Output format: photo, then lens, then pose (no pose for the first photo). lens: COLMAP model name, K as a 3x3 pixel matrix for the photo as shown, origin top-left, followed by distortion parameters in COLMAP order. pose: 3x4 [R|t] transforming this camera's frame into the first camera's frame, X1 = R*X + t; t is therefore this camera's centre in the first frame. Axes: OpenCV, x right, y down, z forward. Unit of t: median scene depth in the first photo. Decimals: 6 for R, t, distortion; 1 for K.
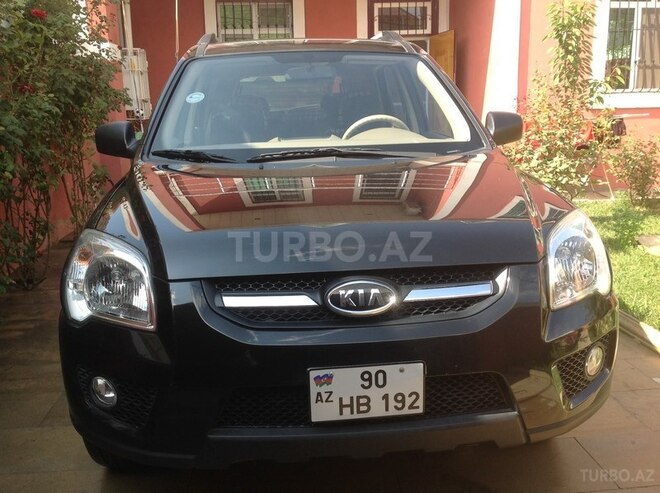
lens RADIAL K [[638.9, 0, 330.0], [0, 638.9, 246.5], [0, 0, 1]] dist [0.086496, -0.137839]
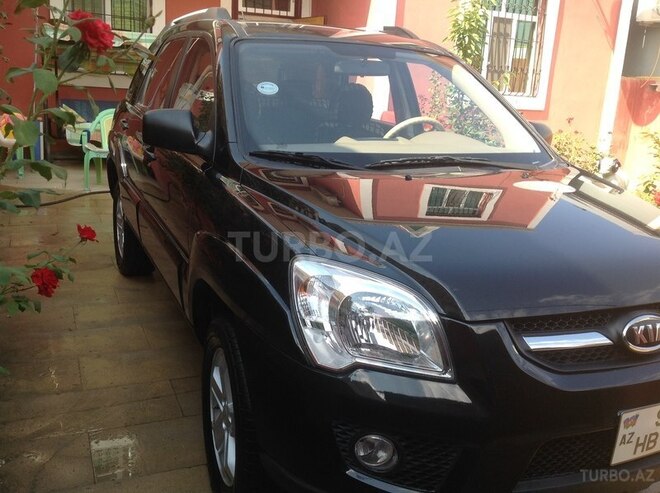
lens RADIAL K [[634.8, 0, 350.3], [0, 634.8, 258.5], [0, 0, 1]] dist [0.015679, 0.012031]
pose [[0.946110, -0.009992, 0.323691, -0.688832], [-0.007055, 0.998651, 0.051447, -0.079434], [-0.323768, -0.050958, 0.944763, 0.235630]]
